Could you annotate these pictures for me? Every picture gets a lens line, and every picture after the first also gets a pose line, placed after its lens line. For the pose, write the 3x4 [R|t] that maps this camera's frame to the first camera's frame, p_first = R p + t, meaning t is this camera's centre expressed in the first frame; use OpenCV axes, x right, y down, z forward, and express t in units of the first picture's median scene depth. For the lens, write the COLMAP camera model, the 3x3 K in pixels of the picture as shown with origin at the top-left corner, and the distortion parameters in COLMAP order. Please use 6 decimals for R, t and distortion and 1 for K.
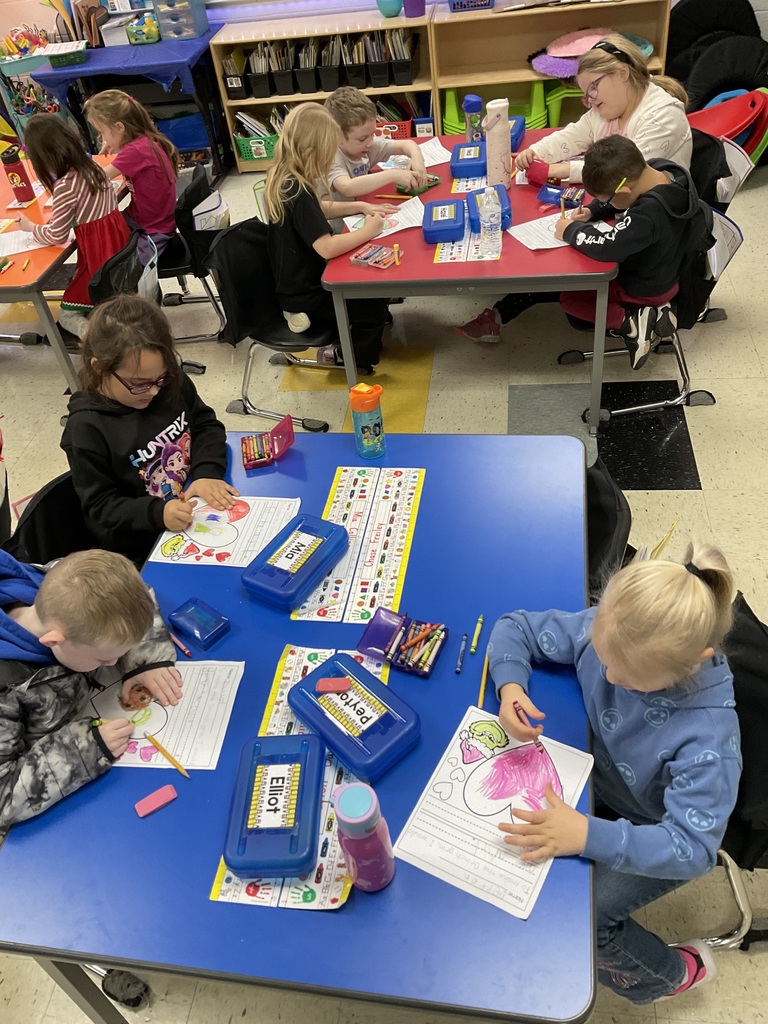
lens RADIAL K [[850.8, 0, 382.9], [0, 850.8, 513.1], [0, 0, 1]] dist [0.034439, -0.065249]
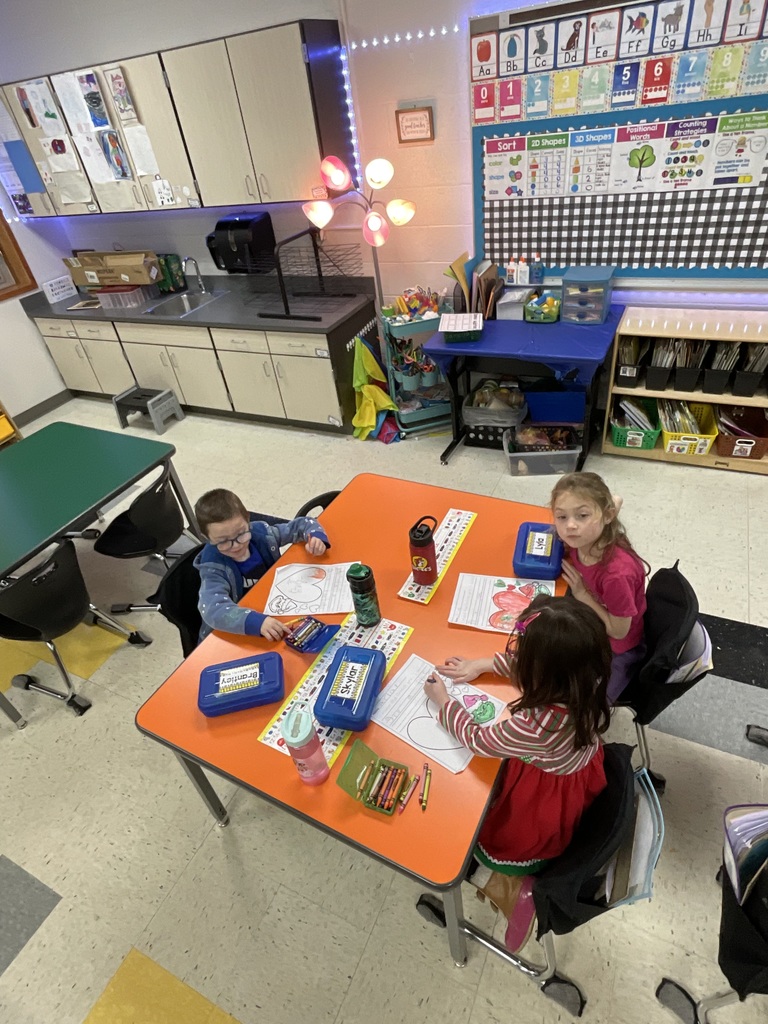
lens RADIAL K [[571.9, 0, 379.2], [0, 571.9, 504.3], [0, 0, 1]] dist [-0.011887, 0.016784]
pose [[0.946066, 0.193892, -0.259549, -0.244342], [-0.207873, 0.977776, -0.027271, -0.297258], [0.248493, 0.079753, 0.965345, 0.357922]]
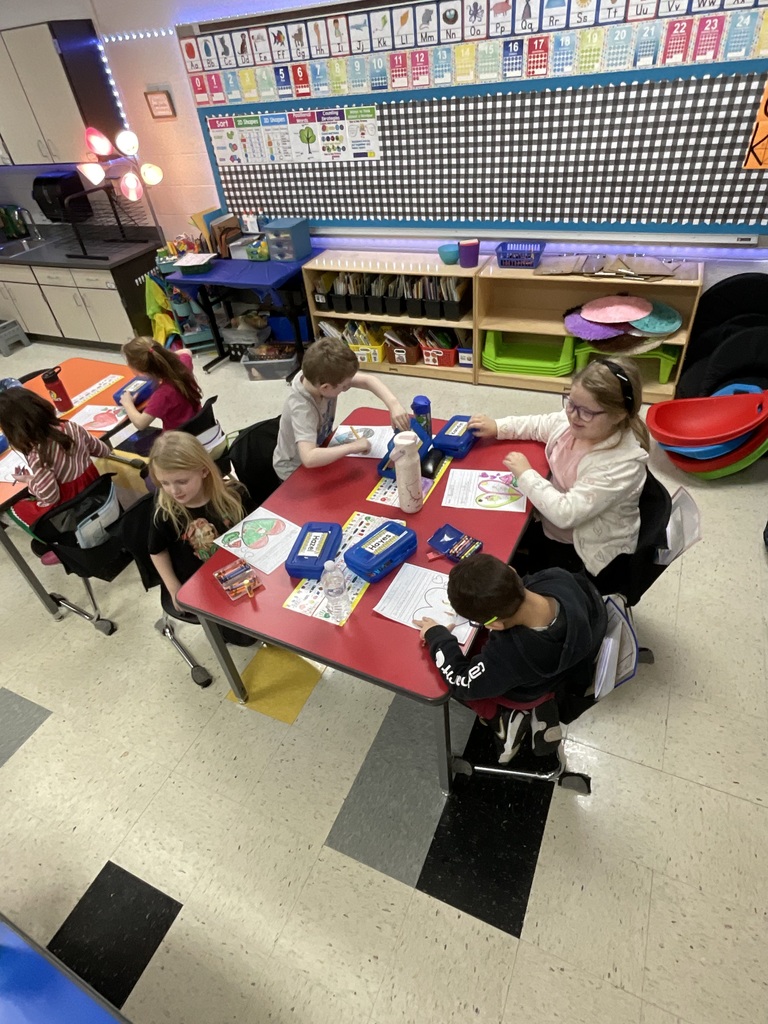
lens RADIAL K [[571.9, 0, 385.7], [0, 571.9, 504.7], [0, 0, 1]] dist [-0.011887, 0.016784]
pose [[0.954324, 0.206748, -0.215688, 0.158744], [-0.209650, 0.977729, 0.009596, -0.244115], [0.212868, 0.036062, 0.976415, 0.227469]]
